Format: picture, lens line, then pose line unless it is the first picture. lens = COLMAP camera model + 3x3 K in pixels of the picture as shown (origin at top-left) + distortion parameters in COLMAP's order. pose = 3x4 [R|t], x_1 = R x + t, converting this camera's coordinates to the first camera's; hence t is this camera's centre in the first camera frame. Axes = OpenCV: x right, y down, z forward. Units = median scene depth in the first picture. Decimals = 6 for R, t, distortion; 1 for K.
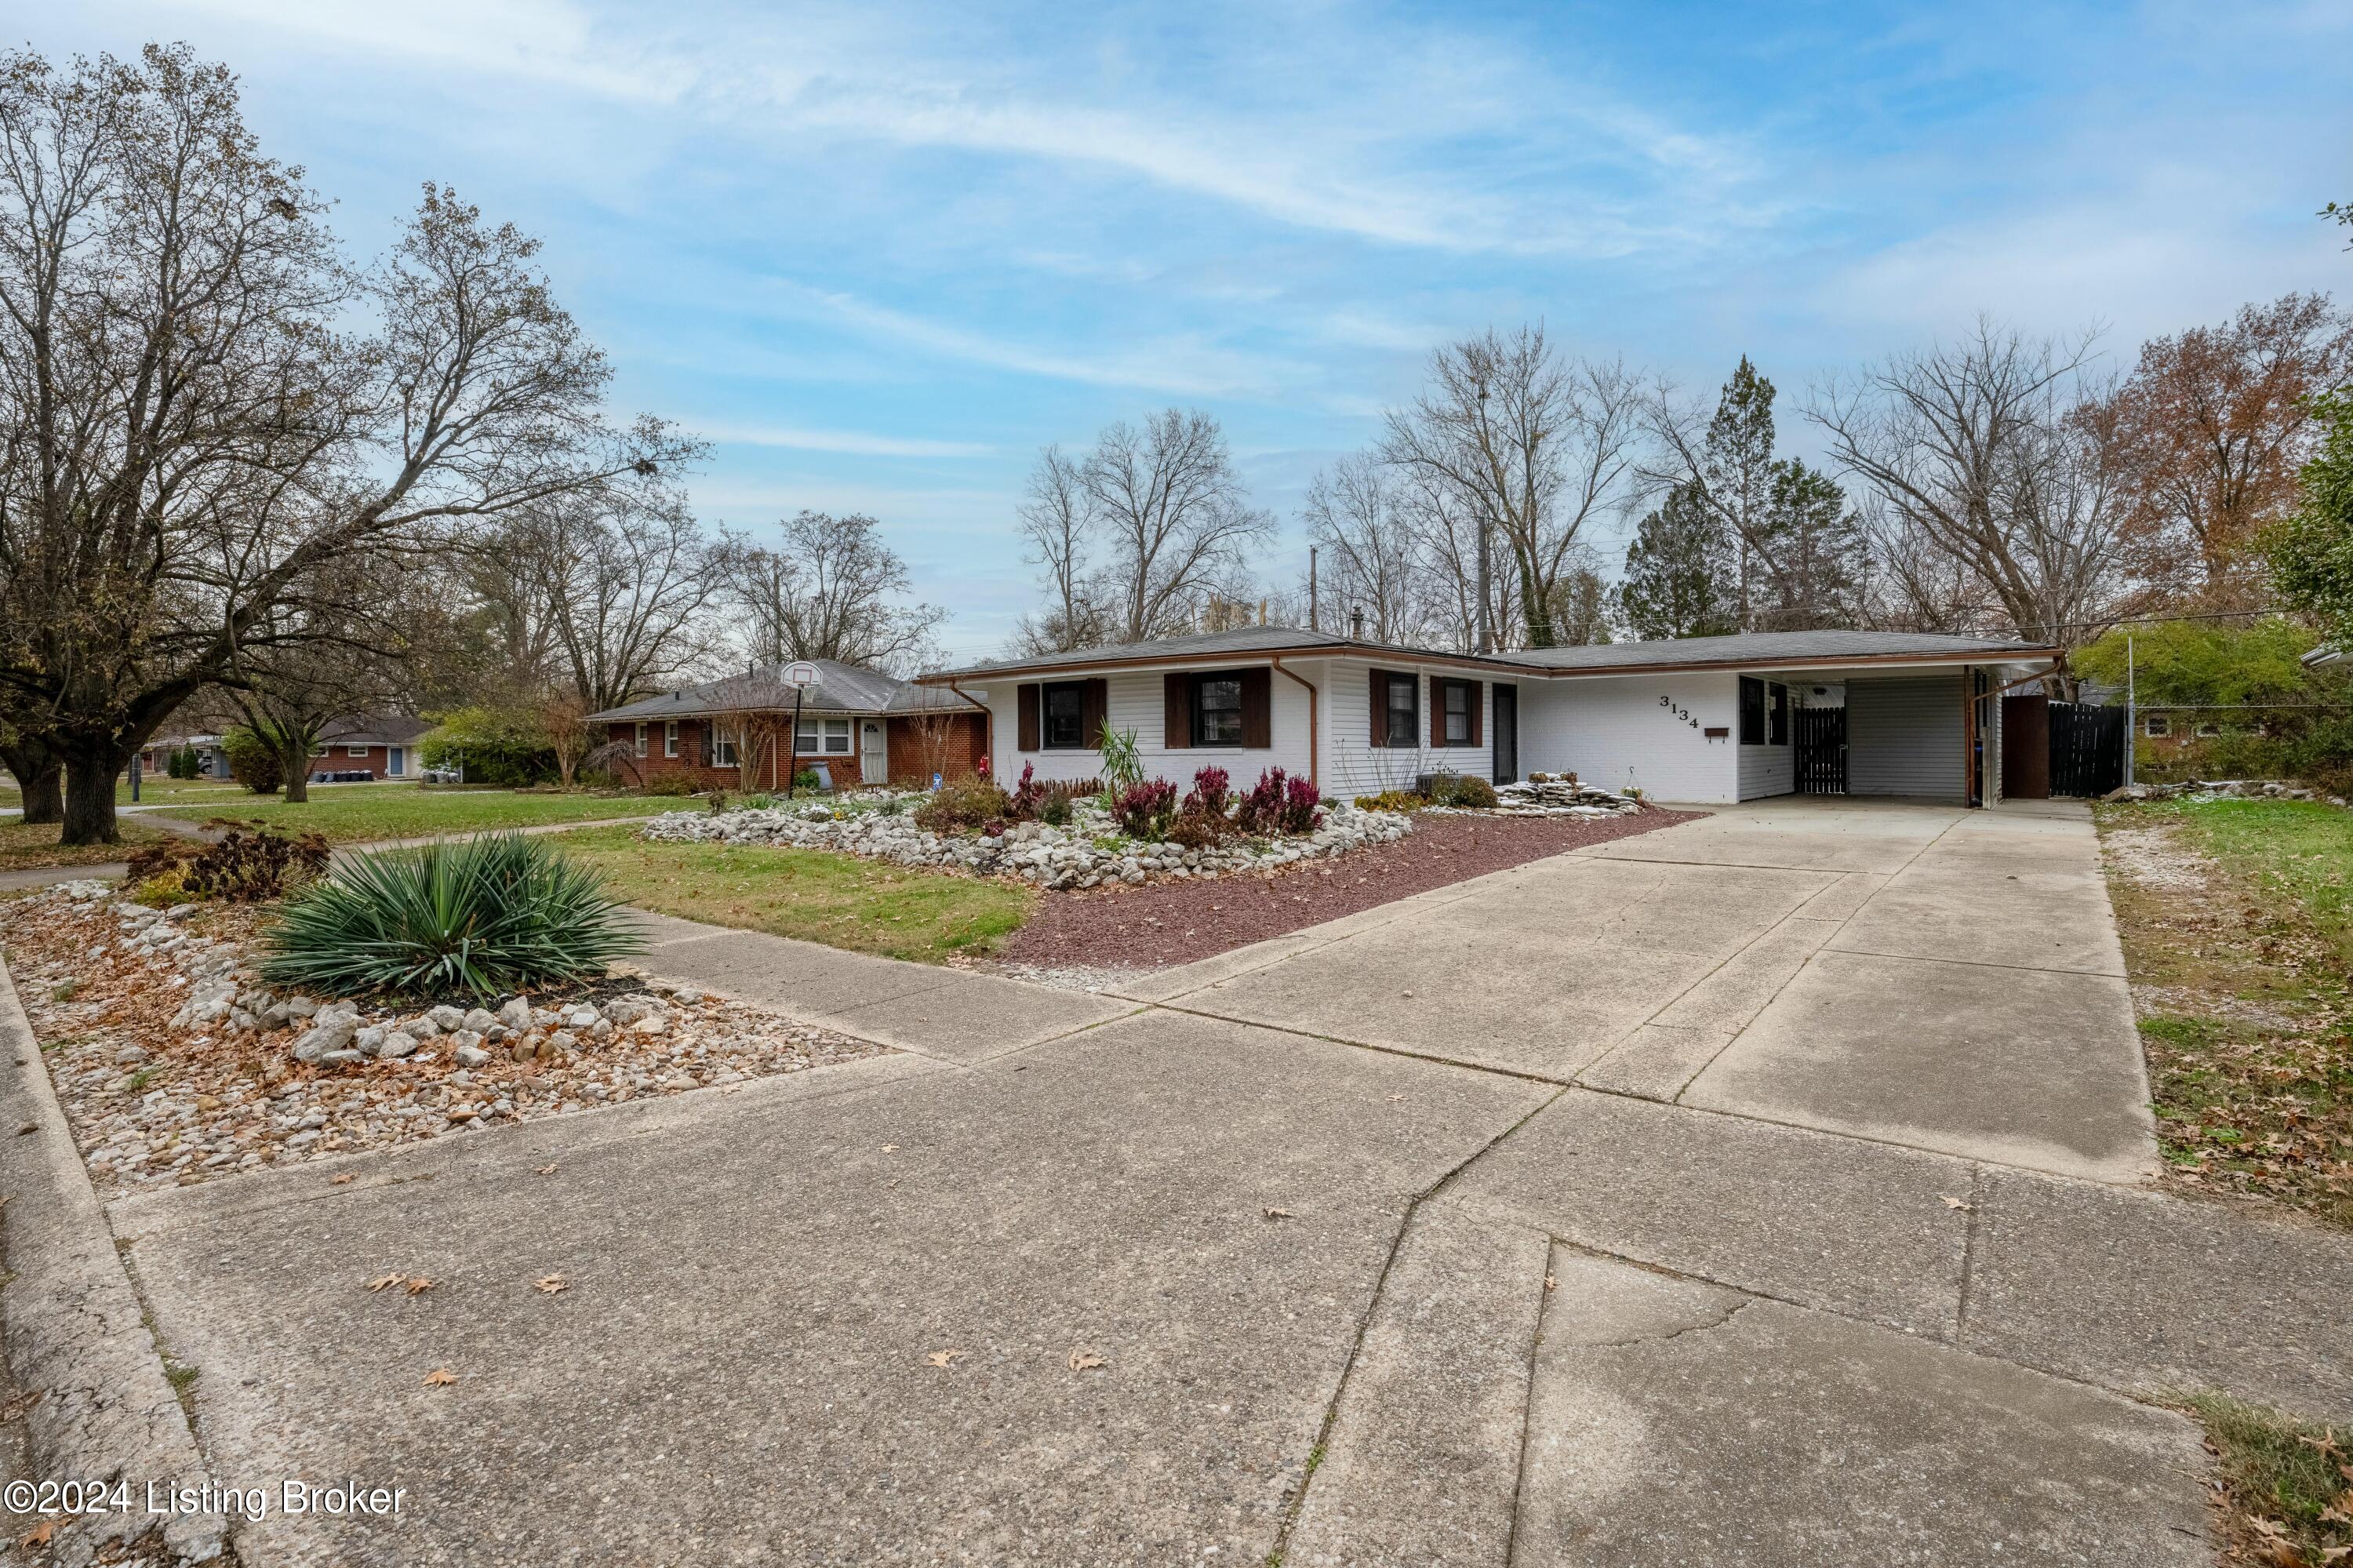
lens RADIAL K [[1067.4, 0, 1175.5], [0, 1067.4, 751.6], [0, 0, 1]] dist [0.024215, -0.006410]
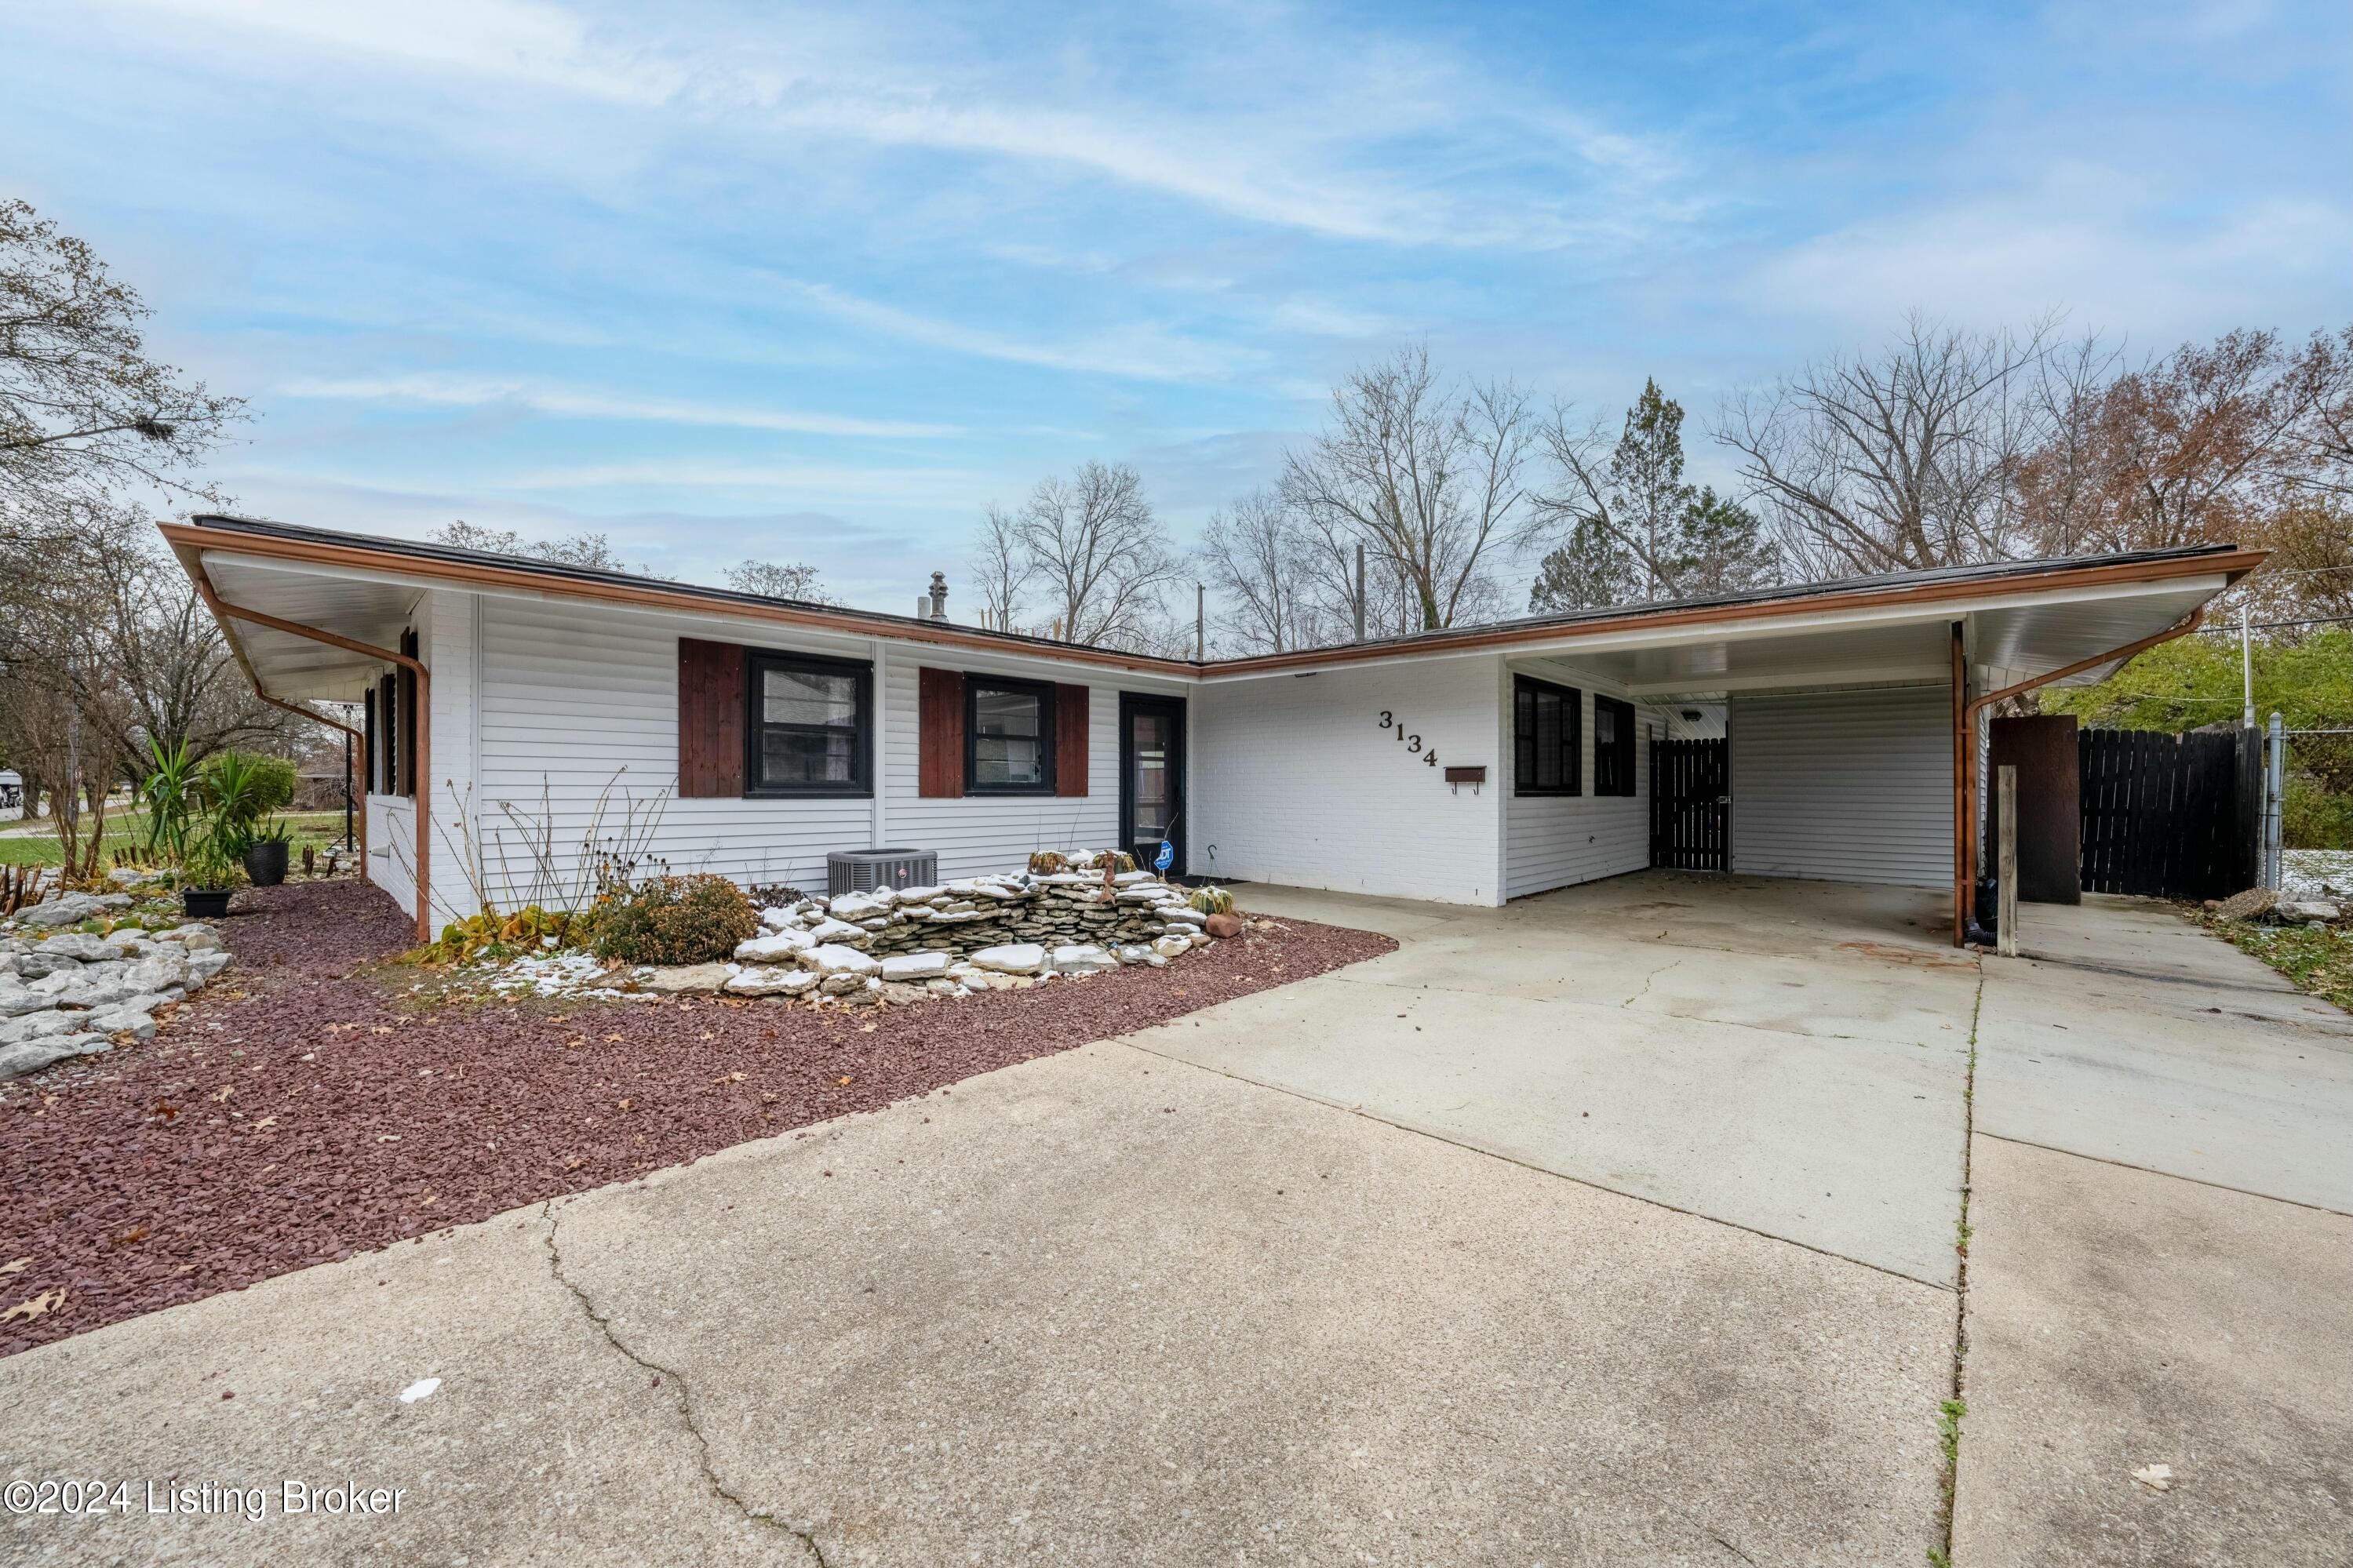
lens RADIAL K [[850.2, 0, 1176.5], [0, 850.2, 784.0], [0, 0, 1]] dist [-0.001104, -0.000026]
pose [[0.998211, 0.008899, -0.059125, 0.160210], [-0.009279, 0.999938, -0.006143, -0.003813], [0.059067, 0.006681, 0.998232, 0.233849]]
